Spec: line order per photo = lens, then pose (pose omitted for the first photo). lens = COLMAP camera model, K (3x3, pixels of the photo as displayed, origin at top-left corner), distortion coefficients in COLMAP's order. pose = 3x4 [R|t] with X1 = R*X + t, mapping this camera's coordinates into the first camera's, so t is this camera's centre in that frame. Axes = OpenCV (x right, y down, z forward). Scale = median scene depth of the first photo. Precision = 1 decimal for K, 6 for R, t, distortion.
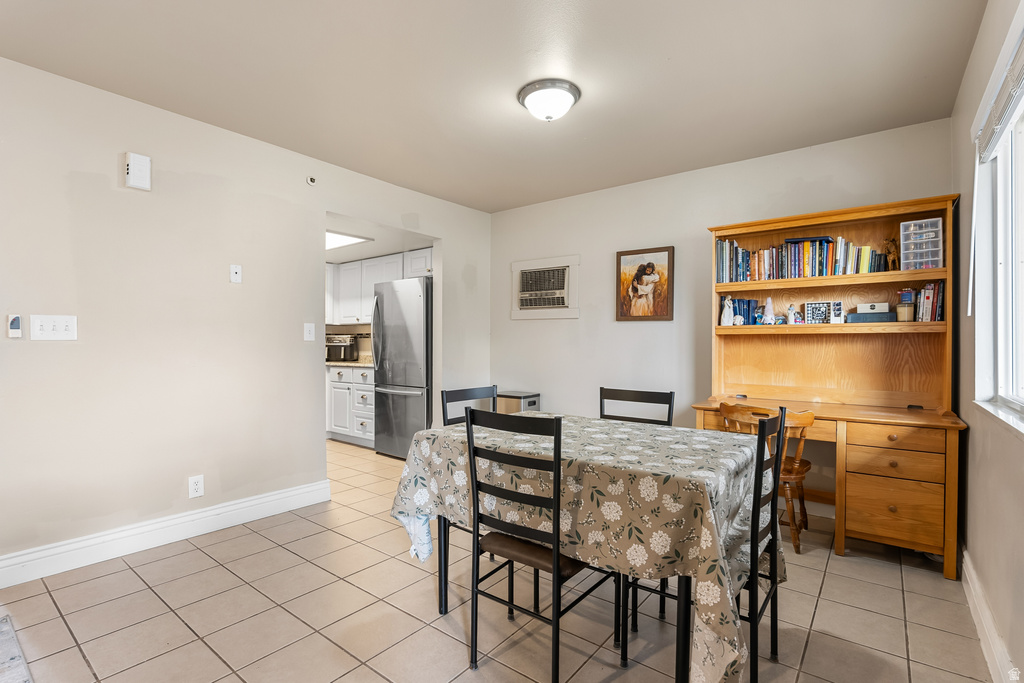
lens RADIAL K [[478.3, 0, 509.0], [0, 478.3, 341.7], [0, 0, 1]] dist [-0.017441, 0.005437]
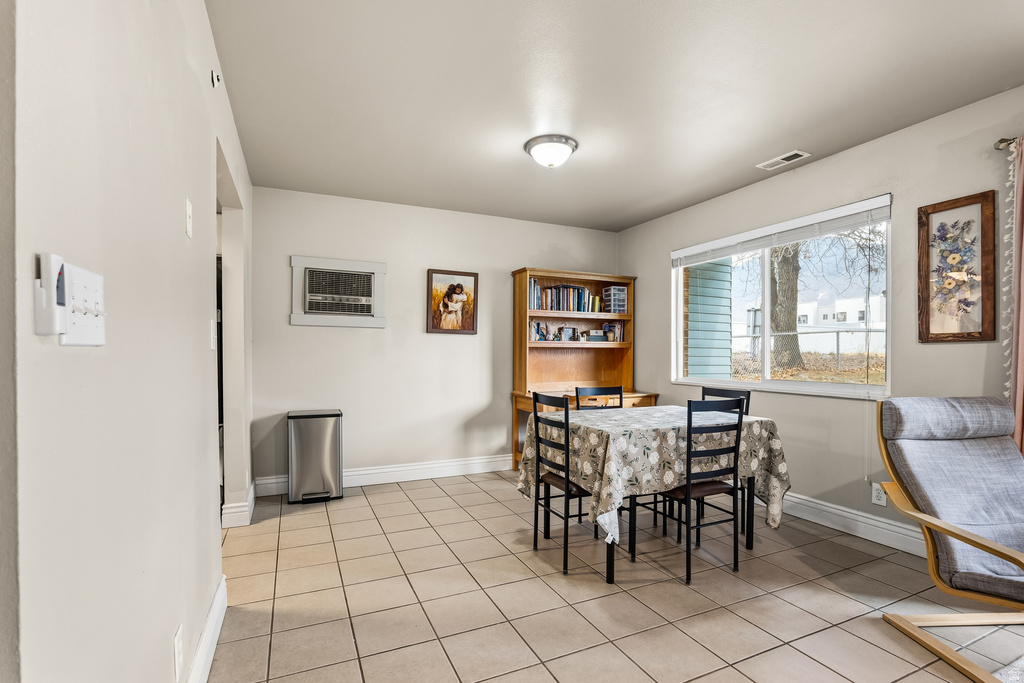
lens RADIAL K [[478.3, 0, 513.2], [0, 478.3, 356.4], [0, 0, 1]] dist [-0.017441, 0.005437]
pose [[0.462332, -0.006484, 0.886683, -0.680178], [-0.003506, 0.999952, 0.009140, -0.000732], [-0.886700, -0.007334, 0.462287, 0.352564]]
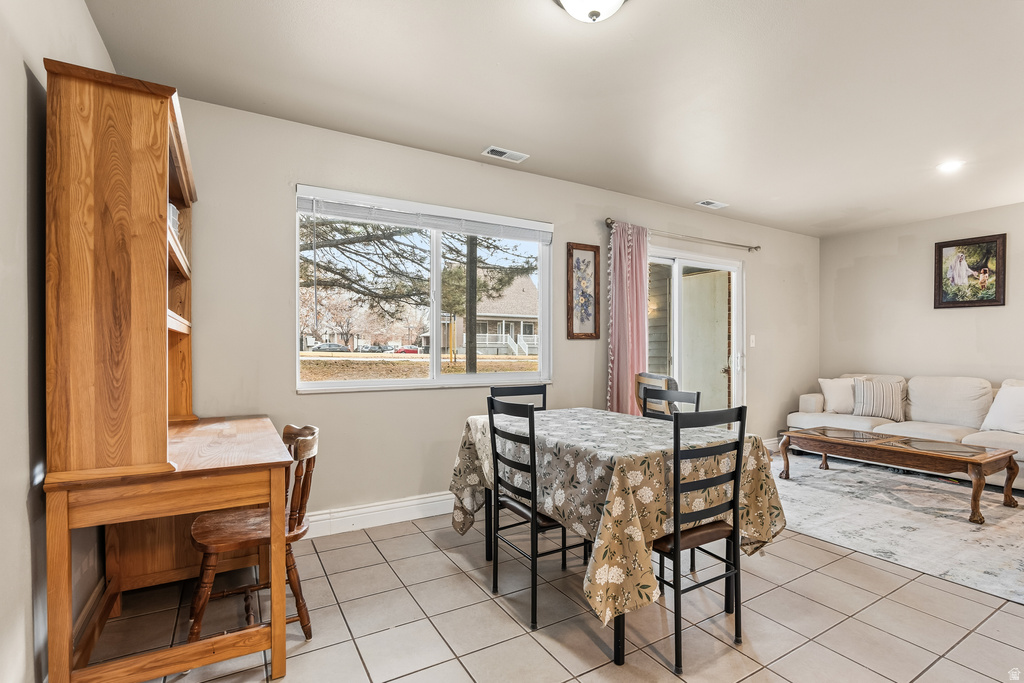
lens RADIAL K [[478.3, 0, 522.9], [0, 478.3, 353.1], [0, 0, 1]] dist [-0.017441, 0.005437]
pose [[-0.932287, -0.008939, 0.361609, -0.046622], [-0.005540, 0.999930, 0.010437, 0.002764], [-0.361677, 0.007727, -0.932271, 1.106204]]
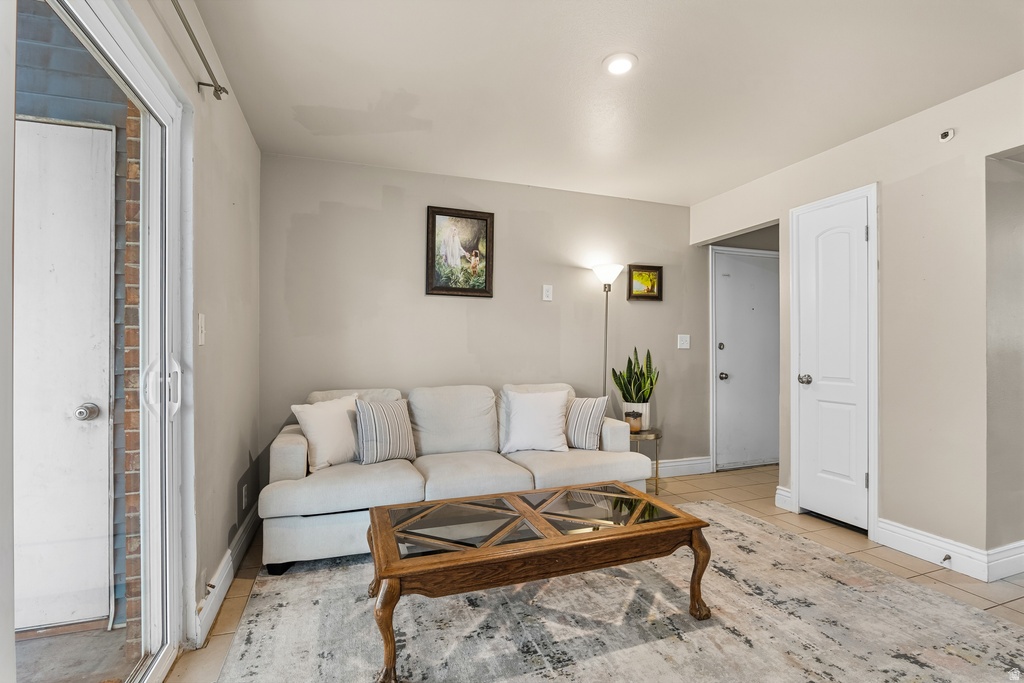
lens RADIAL K [[478.3, 0, 507.2], [0, 478.3, 340.1], [0, 0, 1]] dist [-0.017441, 0.005437]
pose [[-0.544748, -0.015333, -0.838460, 0.086165], [-0.001956, 0.999853, -0.017014, -0.002824], [0.838598, -0.007628, -0.544698, 0.185796]]
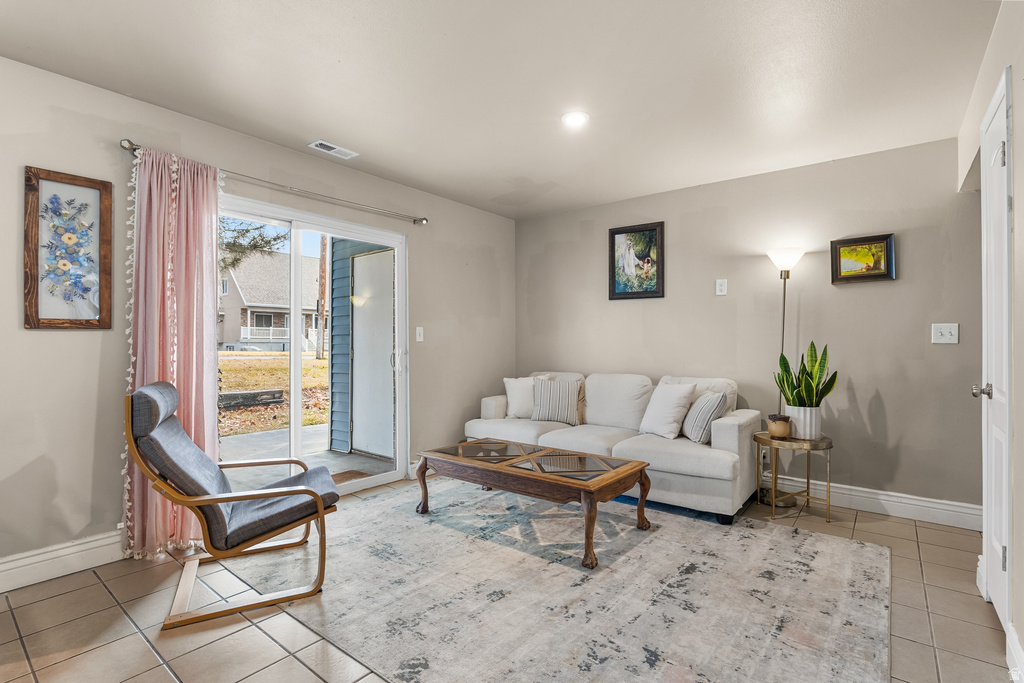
lens RADIAL K [[478.3, 0, 509.1], [0, 478.3, 339.2], [0, 0, 1]] dist [-0.017441, 0.005437]
pose [[-0.999831, -0.003297, 0.018098, -0.383465], [-0.003478, 0.999944, -0.009946, 0.000316], [-0.018064, -0.010007, -0.999787, 0.715517]]
